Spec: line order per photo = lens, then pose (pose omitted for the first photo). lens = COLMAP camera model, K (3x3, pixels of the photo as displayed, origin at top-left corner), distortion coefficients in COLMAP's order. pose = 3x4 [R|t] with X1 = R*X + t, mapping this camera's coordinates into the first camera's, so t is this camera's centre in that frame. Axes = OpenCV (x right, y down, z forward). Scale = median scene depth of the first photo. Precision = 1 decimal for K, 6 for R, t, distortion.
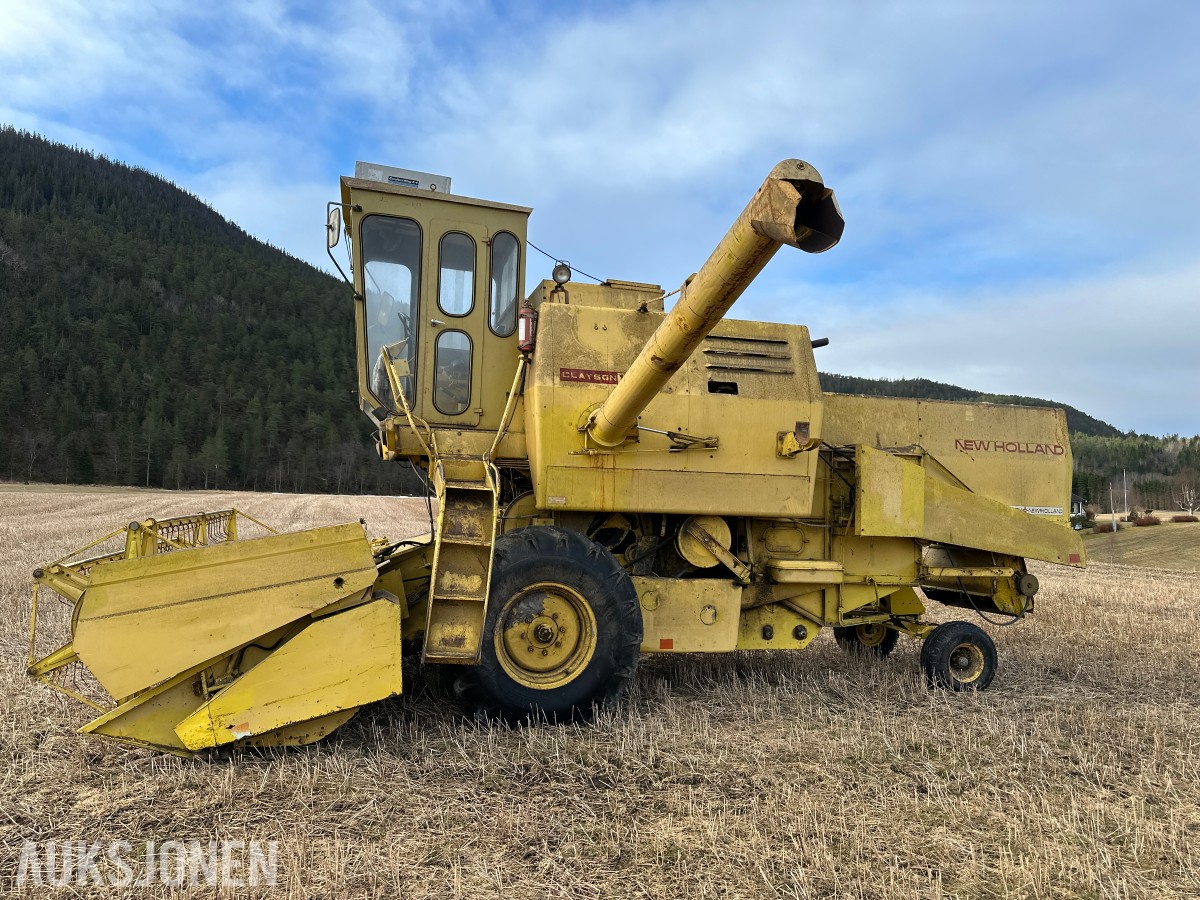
lens RADIAL K [[838.9, 0, 595.4], [0, 838.9, 450.4], [0, 0, 1]] dist [0.127697, -0.189936]
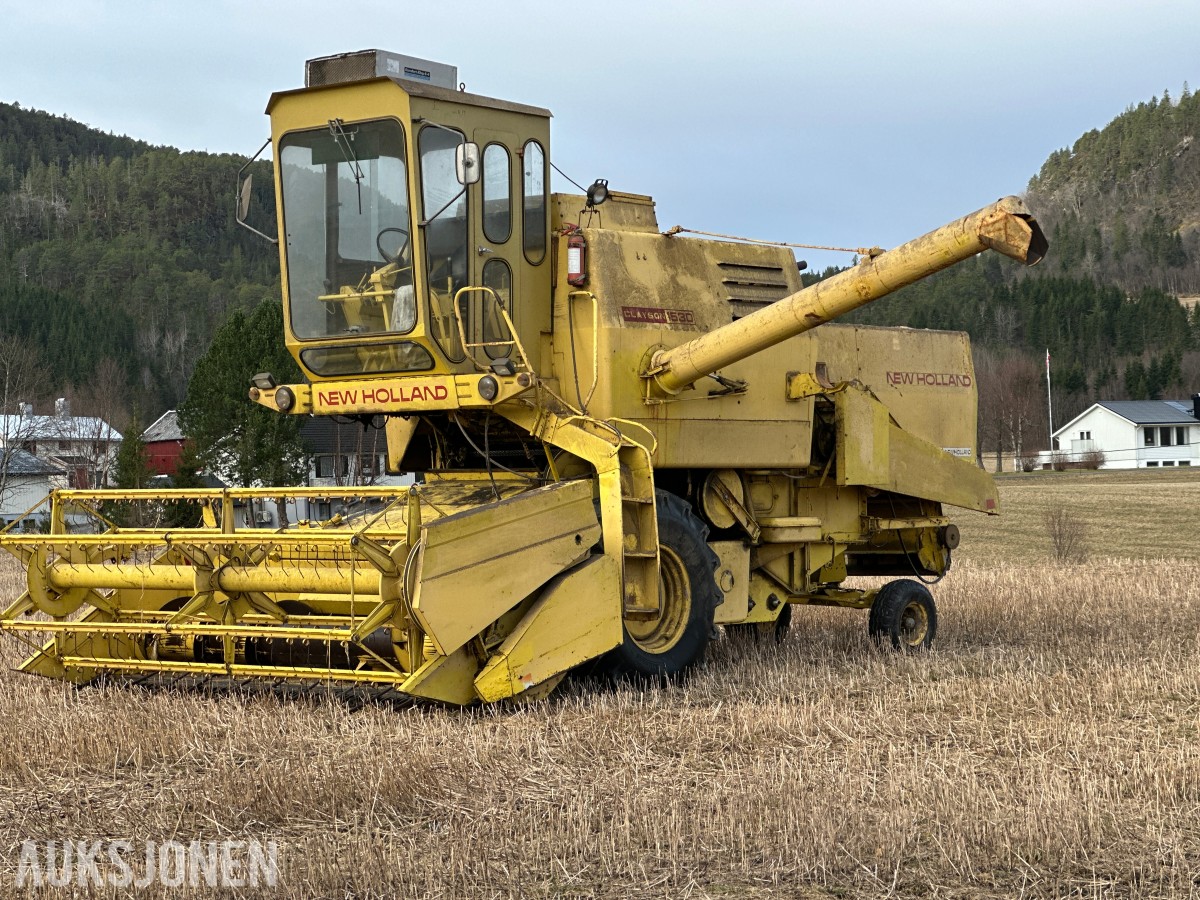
lens RADIAL K [[2792.0, 0, 600.0], [0, 2792.0, 450.0], [0, 0, 1]] dist [-0.118303, 0.434840]
pose [[0.824891, -0.033241, 0.564314, -1.509677], [0.005007, 0.998660, 0.051508, -0.086683], [-0.565270, -0.039663, 0.823952, -1.235976]]
